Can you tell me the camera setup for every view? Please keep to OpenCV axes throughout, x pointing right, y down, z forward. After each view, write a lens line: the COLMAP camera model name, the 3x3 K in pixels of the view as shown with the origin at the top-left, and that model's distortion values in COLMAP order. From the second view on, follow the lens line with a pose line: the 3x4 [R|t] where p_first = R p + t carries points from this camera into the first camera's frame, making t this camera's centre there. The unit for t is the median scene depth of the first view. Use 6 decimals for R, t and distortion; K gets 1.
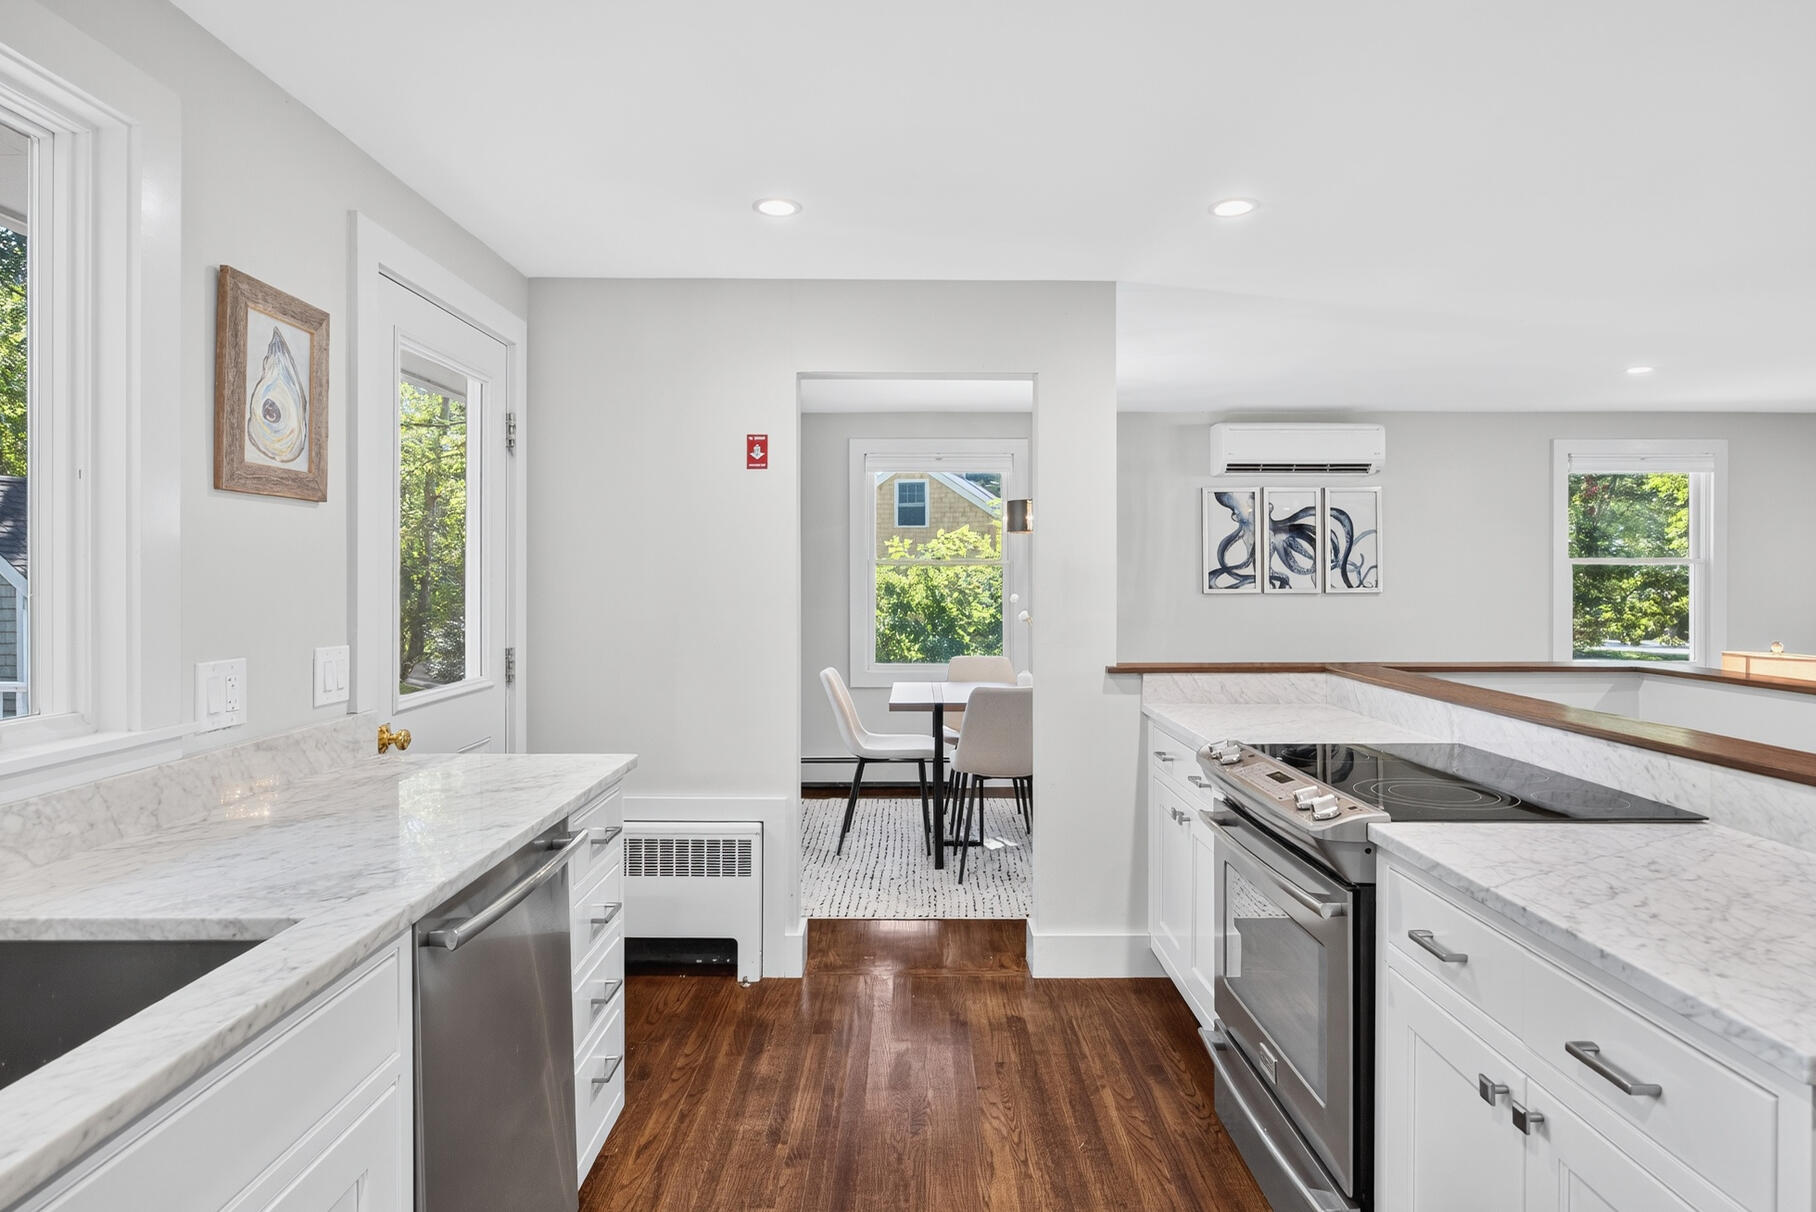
lens RADIAL K [[1022.0, 0, 912.8], [0, 1022.0, 588.7], [0, 0, 1]] dist [-0.000462, 0.004206]
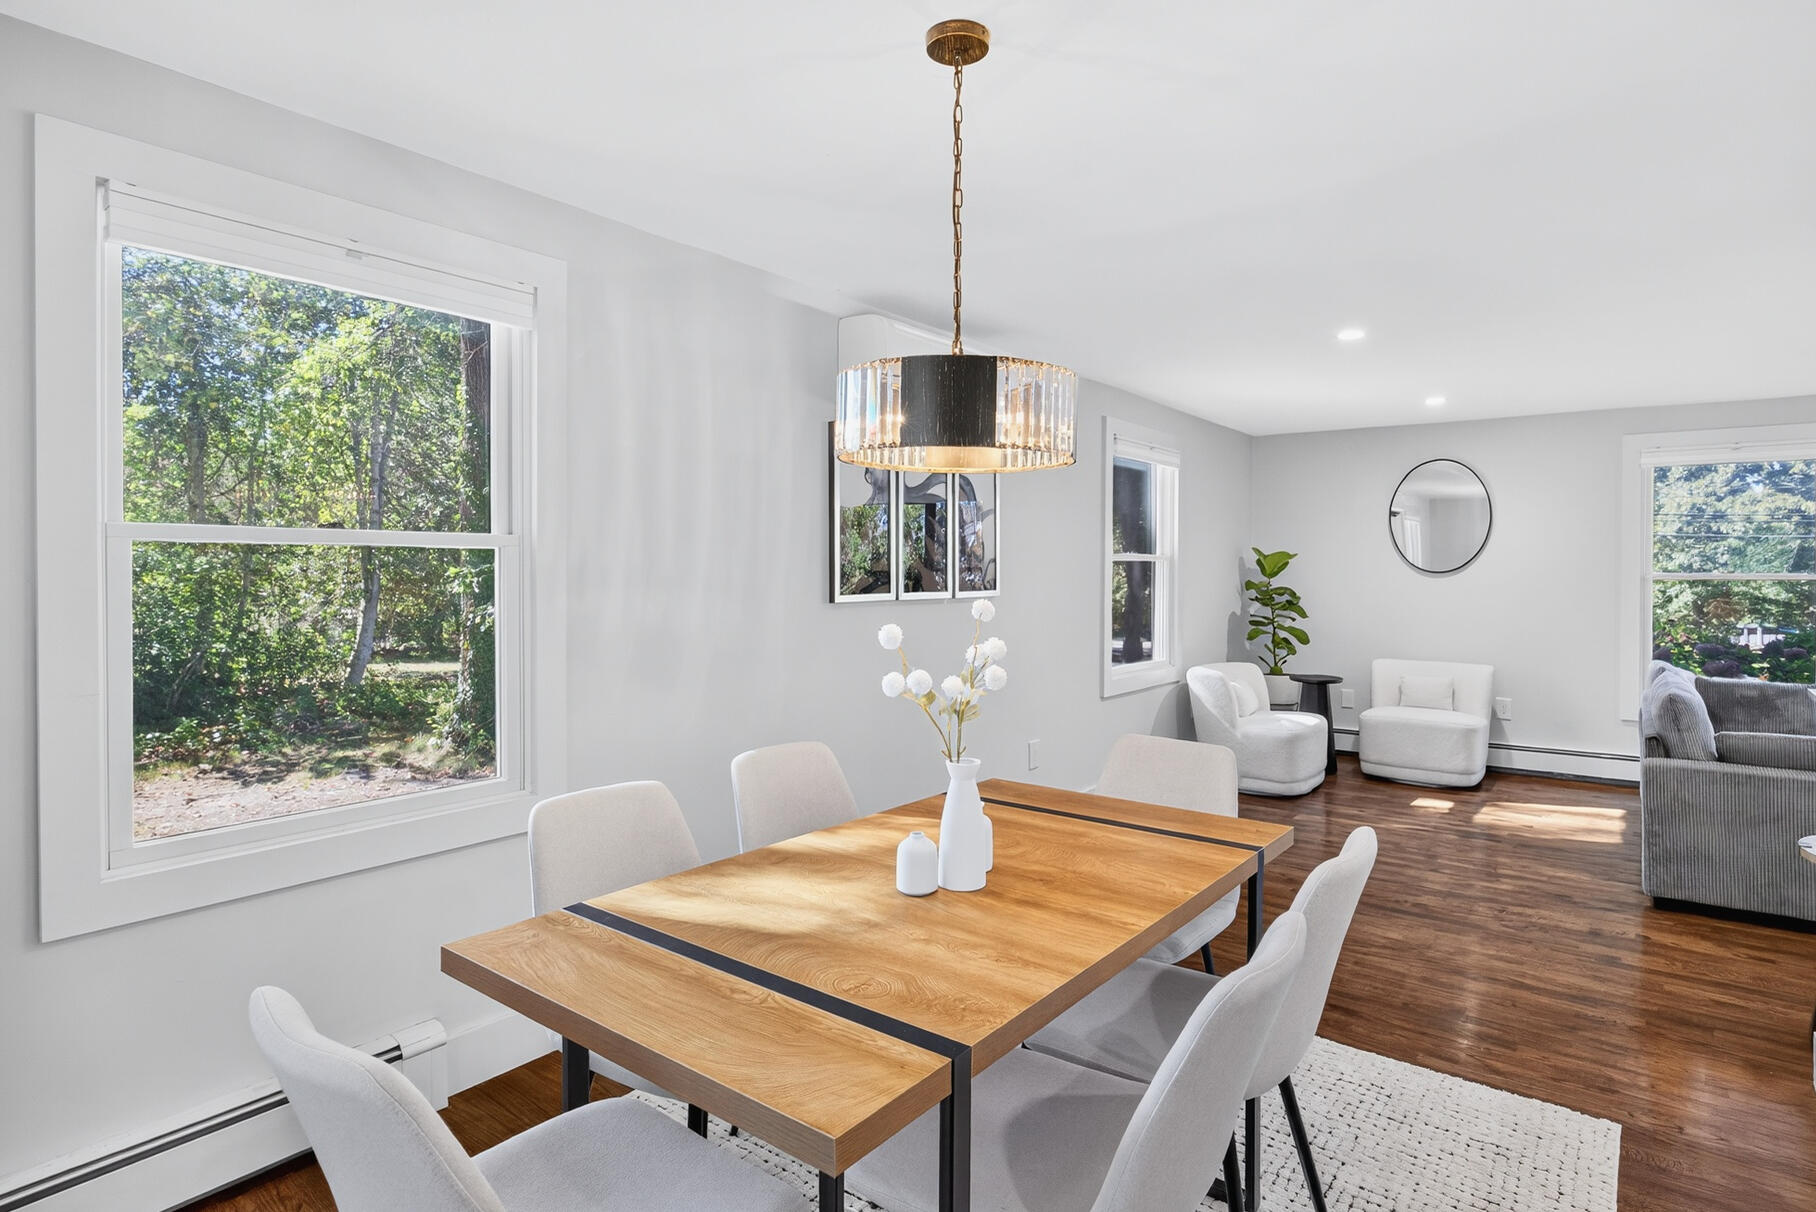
lens RADIAL K [[973.7, 0, 906.8], [0, 973.7, 558.2], [0, 0, 1]] dist [-0.009677, -0.000893]
pose [[0.602063, 0.012846, 0.798345, -0.240322], [0.009349, 0.999689, -0.023137, -0.013187], [-0.798394, 0.021394, 0.601756, 1.127368]]
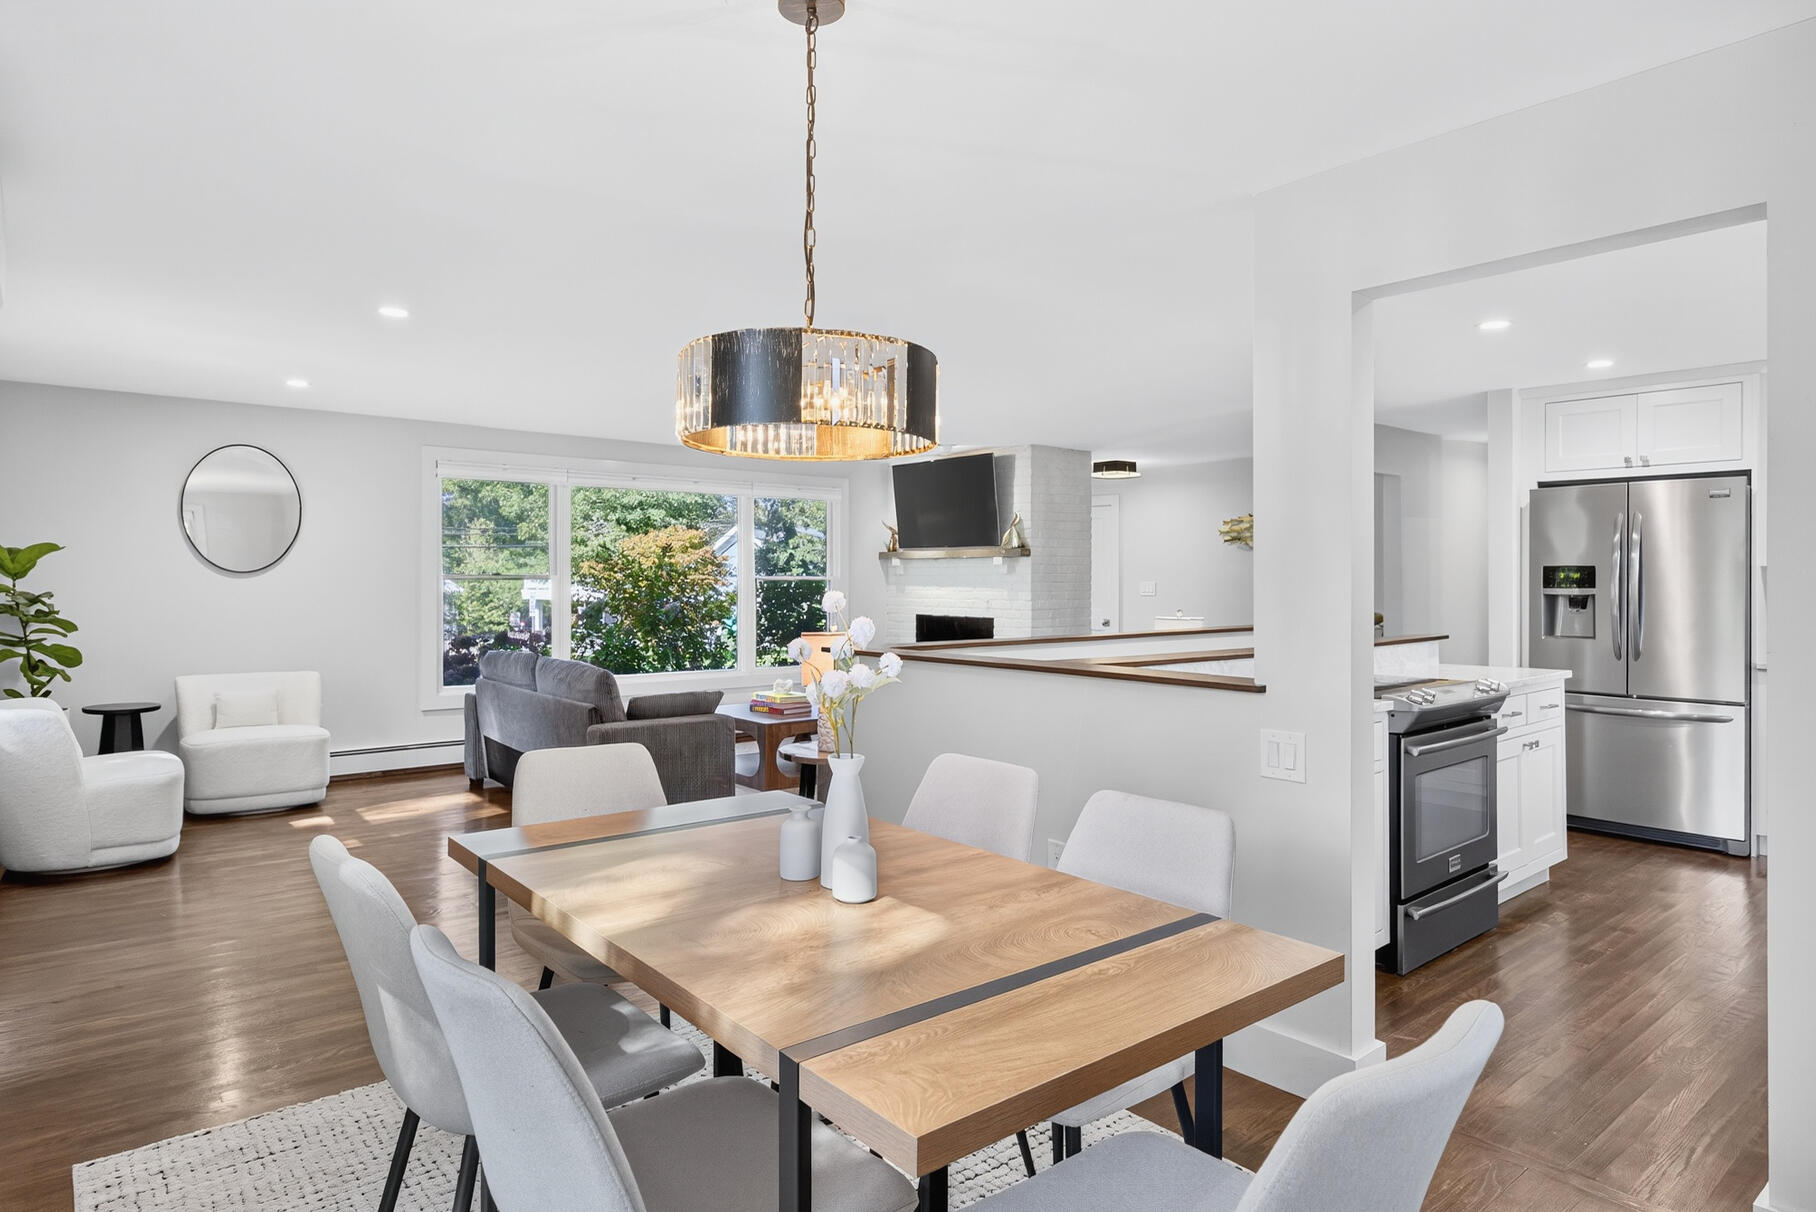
lens RADIAL K [[1062.1, 0, 897.5], [0, 1062.1, 585.1], [0, 0, 1]] dist [0.032886, -0.009547]
pose [[-0.647504, -0.005536, 0.762042, -0.247092], [0.008024, 0.999869, 0.014082, -0.015132], [-0.762020, 0.015233, -0.647374, 1.739133]]
